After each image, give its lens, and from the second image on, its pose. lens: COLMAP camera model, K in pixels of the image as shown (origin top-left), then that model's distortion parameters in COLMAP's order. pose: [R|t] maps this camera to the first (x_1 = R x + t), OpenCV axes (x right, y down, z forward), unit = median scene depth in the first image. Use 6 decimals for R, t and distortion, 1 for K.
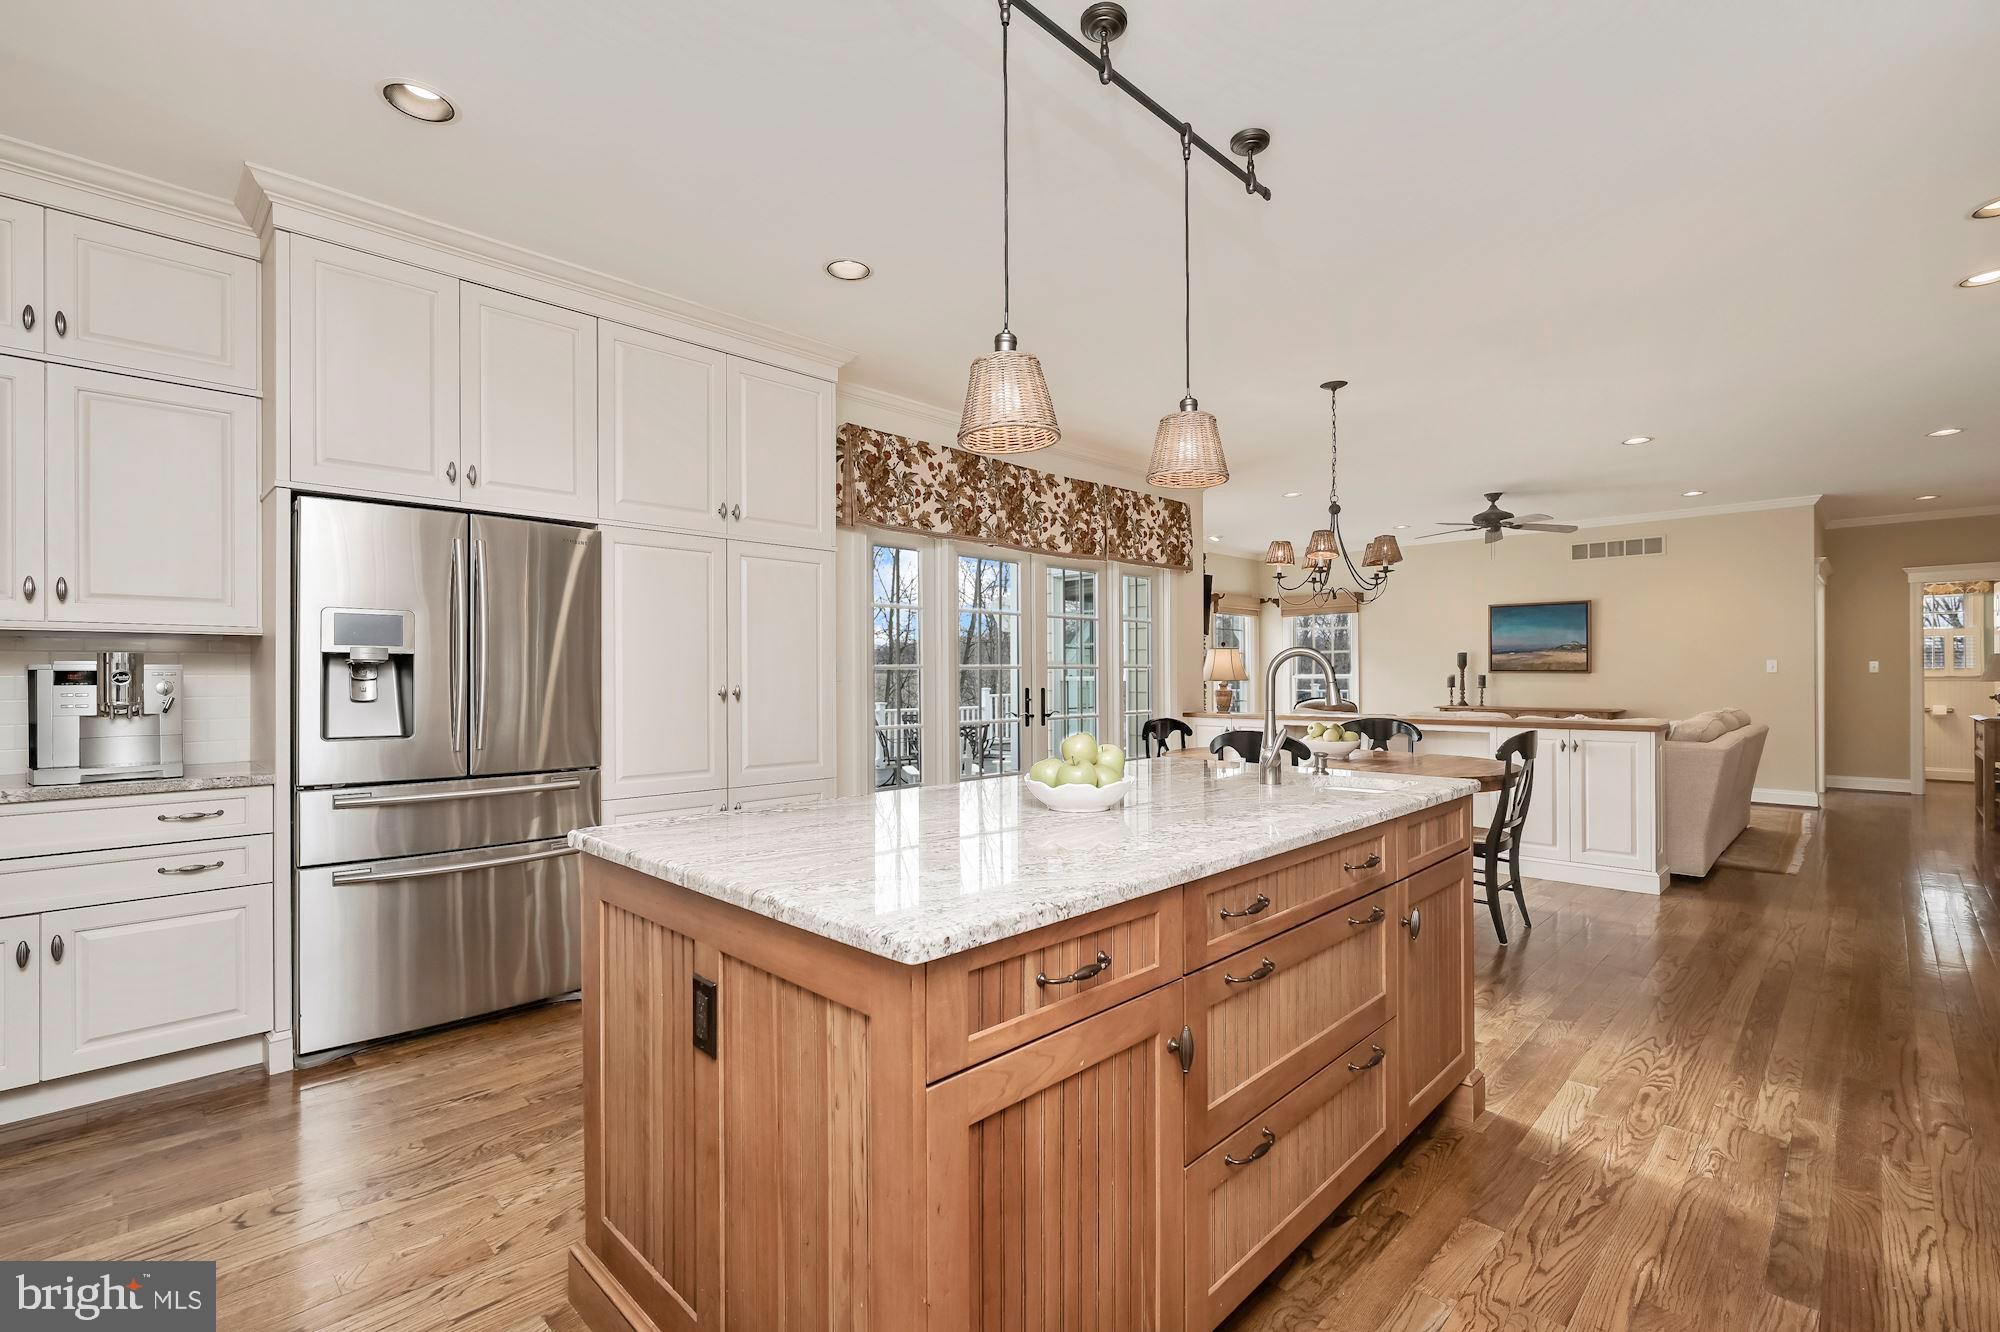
lens RADIAL K [[889.7, 0, 997.1], [0, 889.7, 672.6], [0, 0, 1]] dist [-0.002563, 0.000032]
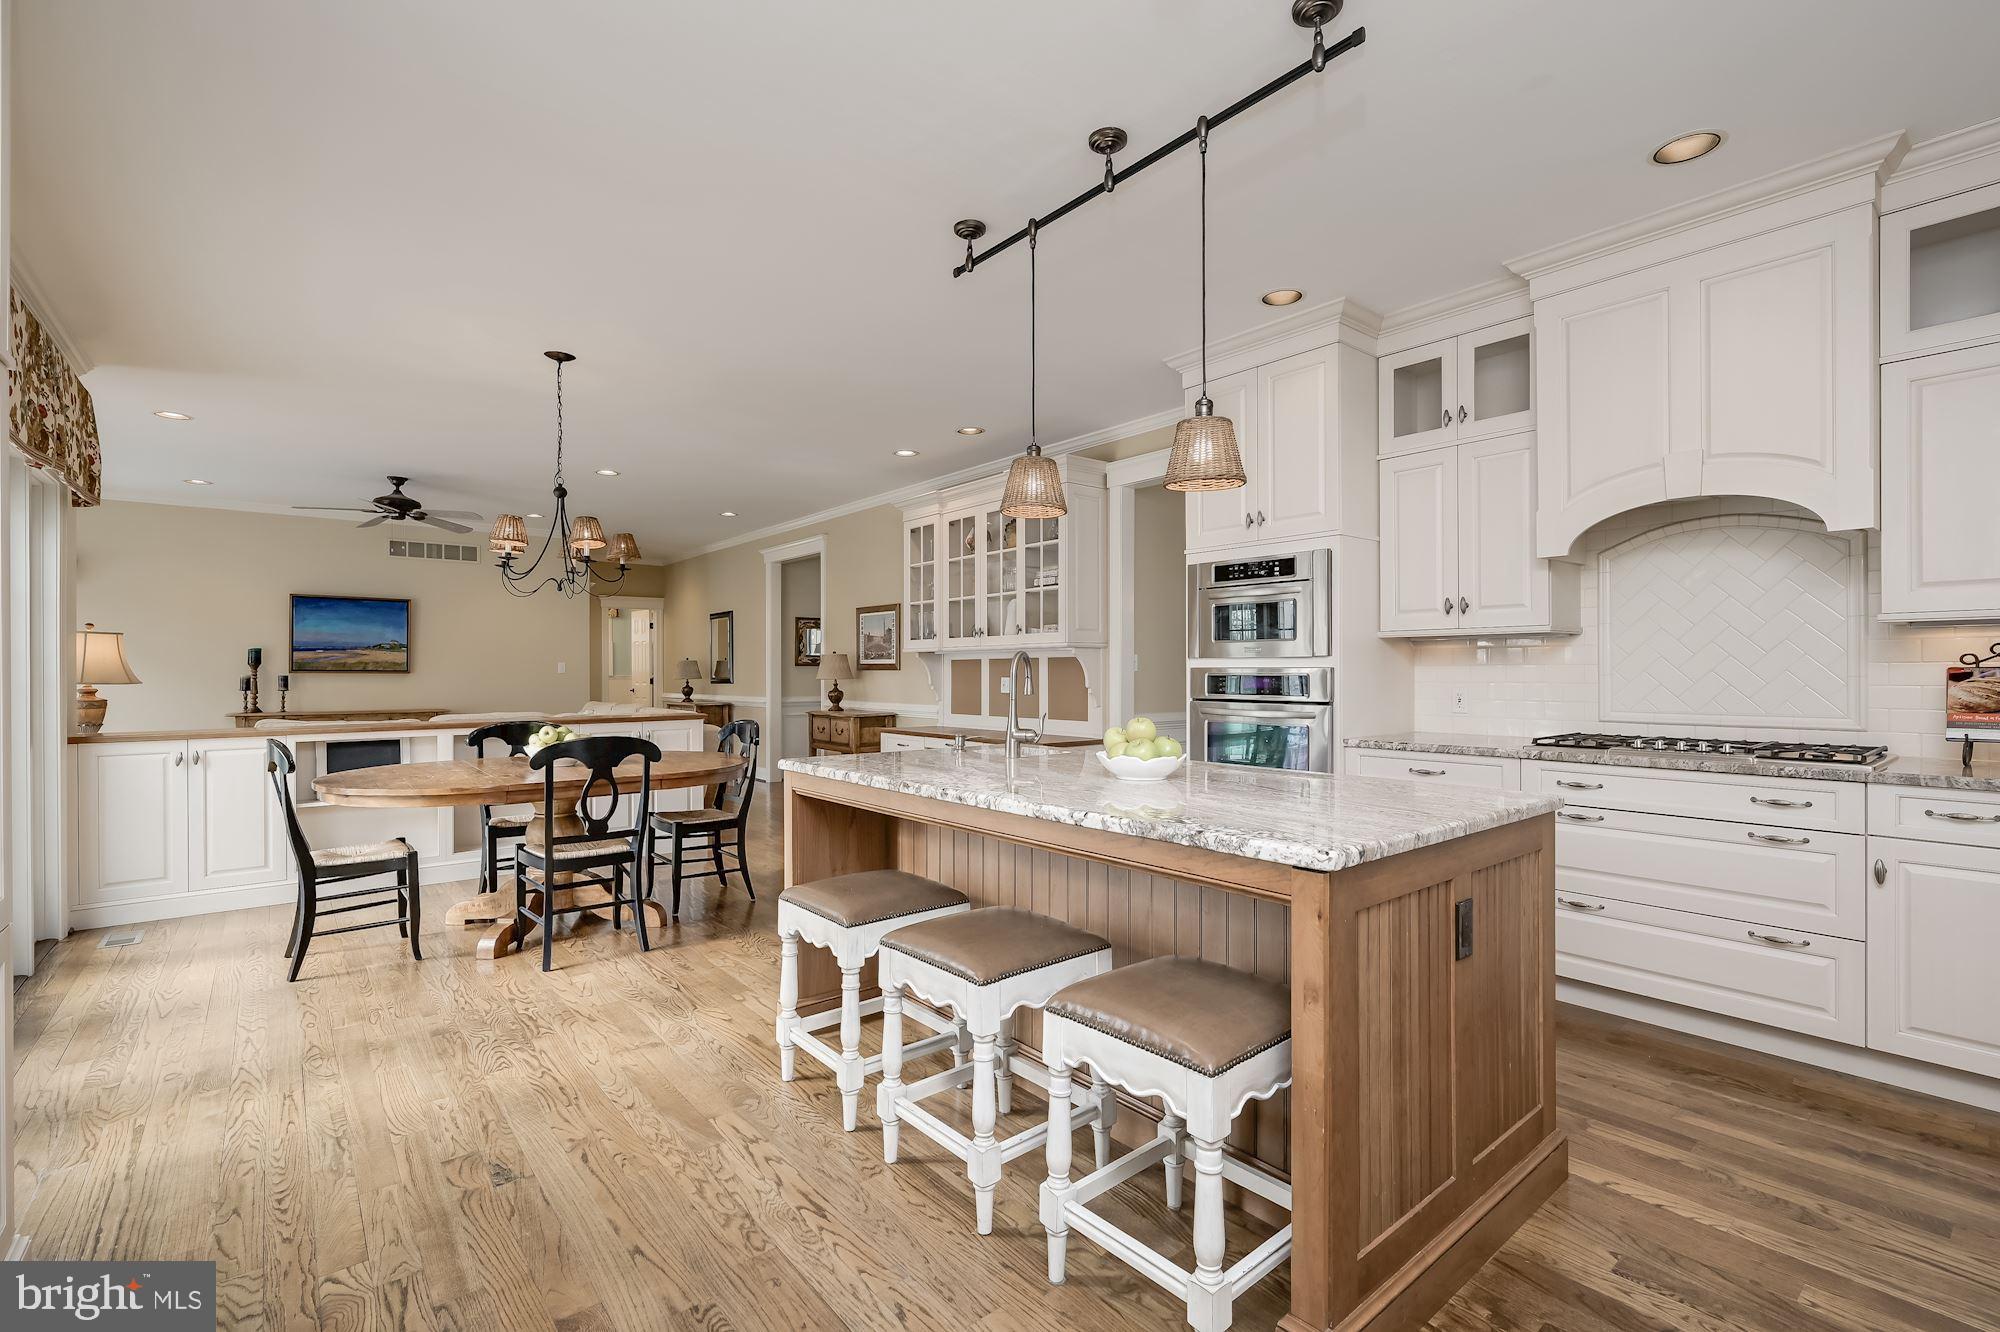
lens RADIAL K [[889.7, 0, 1017.6], [0, 889.7, 676.8], [0, 0, 1]] dist [-0.002563, 0.000032]
pose [[0.134082, -0.002737, 0.990966, -0.260399], [0.002614, 0.999994, 0.002408, 0.004958], [-0.990967, 0.002267, 0.134089, 0.227774]]
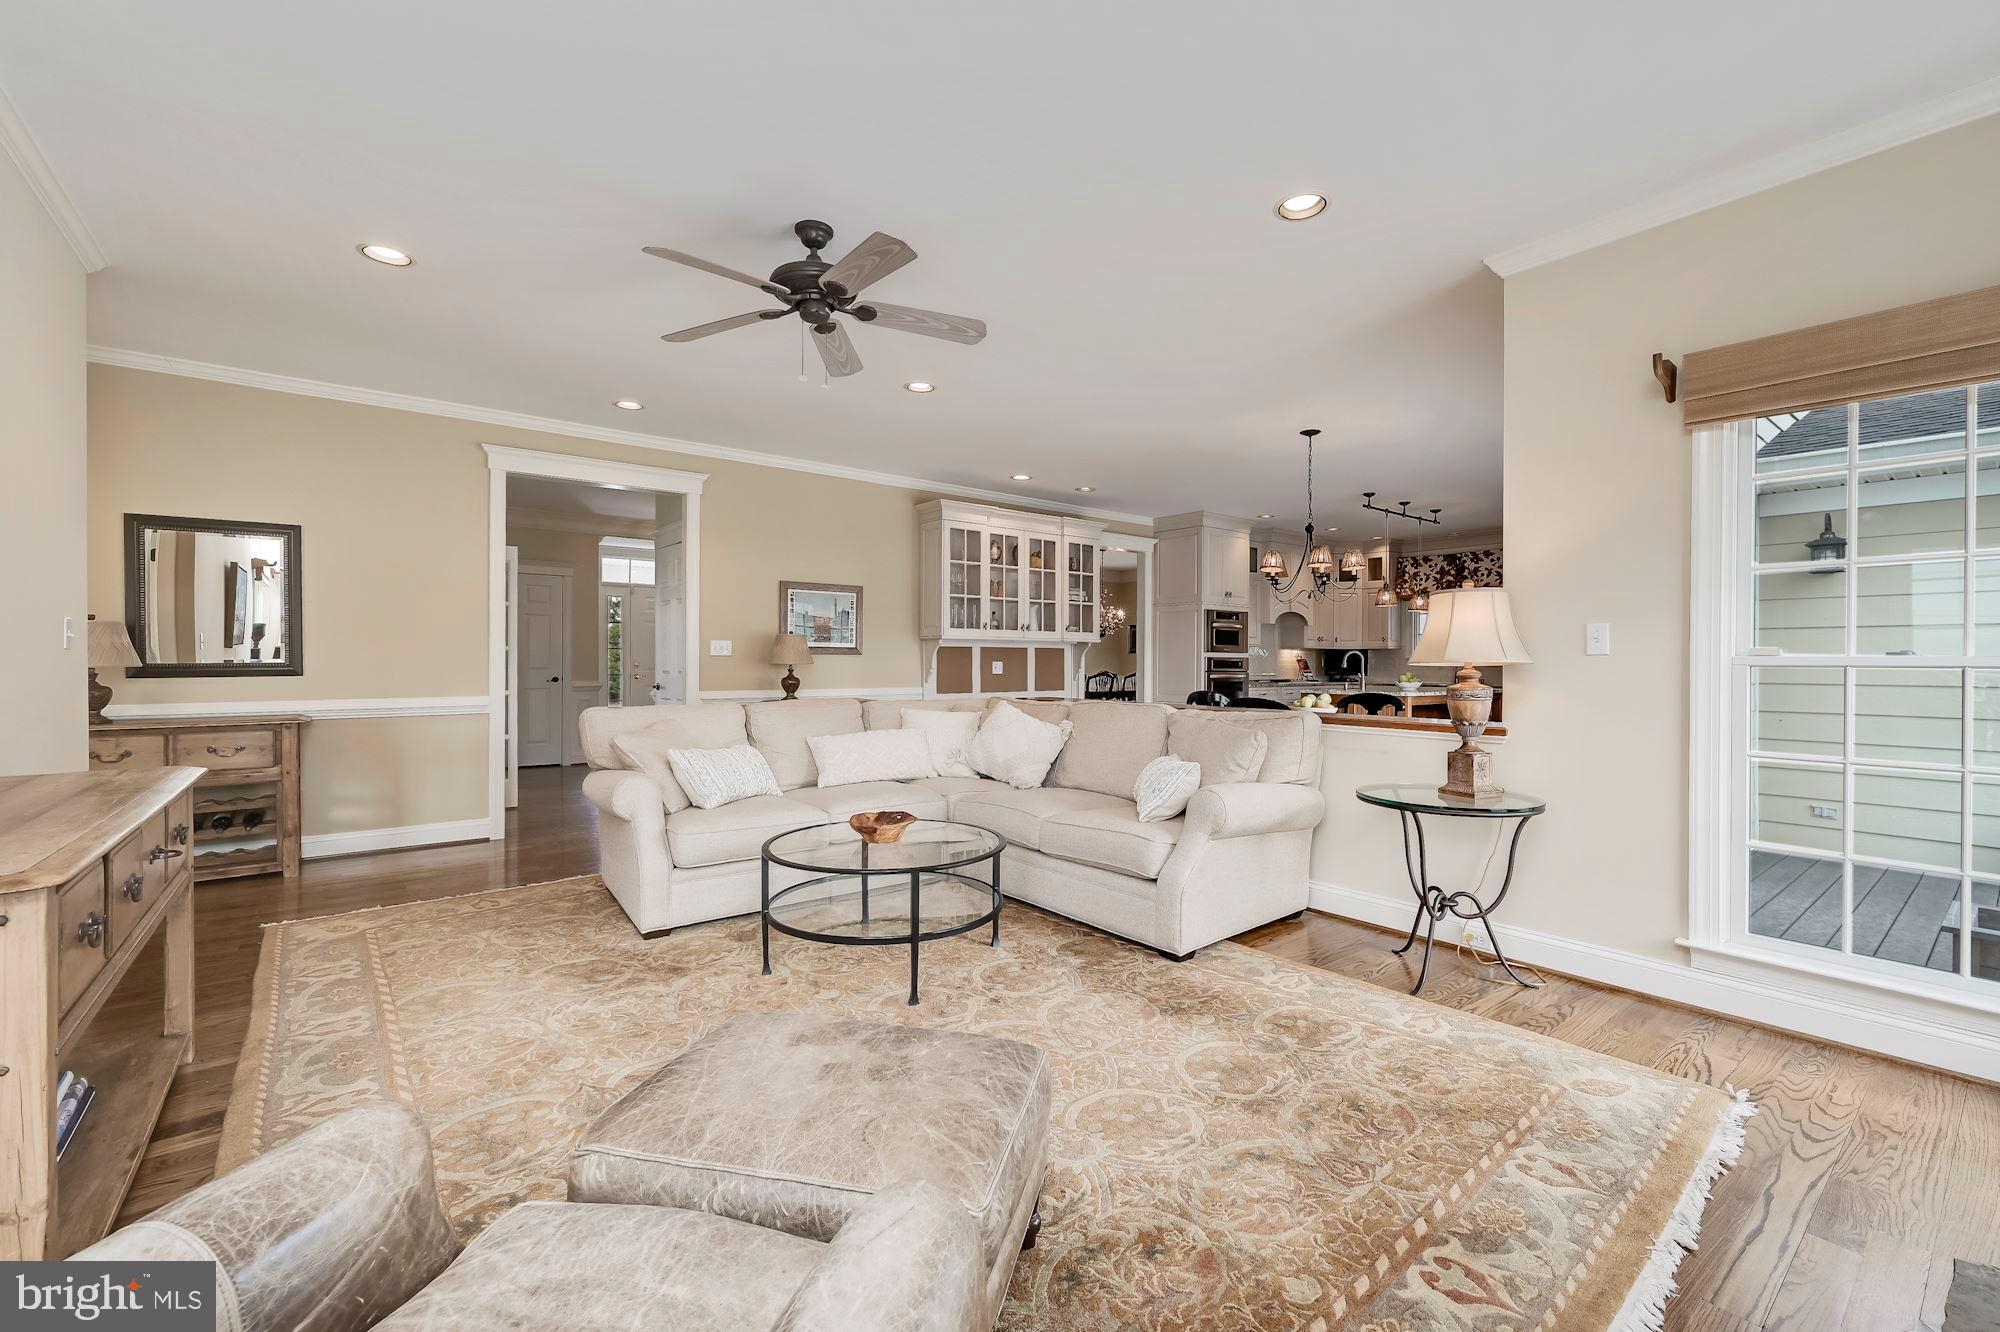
lens RADIAL K [[820.1, 0, 1030.5], [0, 820.1, 669.0], [0, 0, 1]] dist [0.021514, -0.000708]
pose [[-0.989409, 0.004813, 0.145076, 0.295451], [0.005148, 0.999985, 0.001932, 0.012987], [-0.145065, 0.002658, -0.989419, 1.180516]]
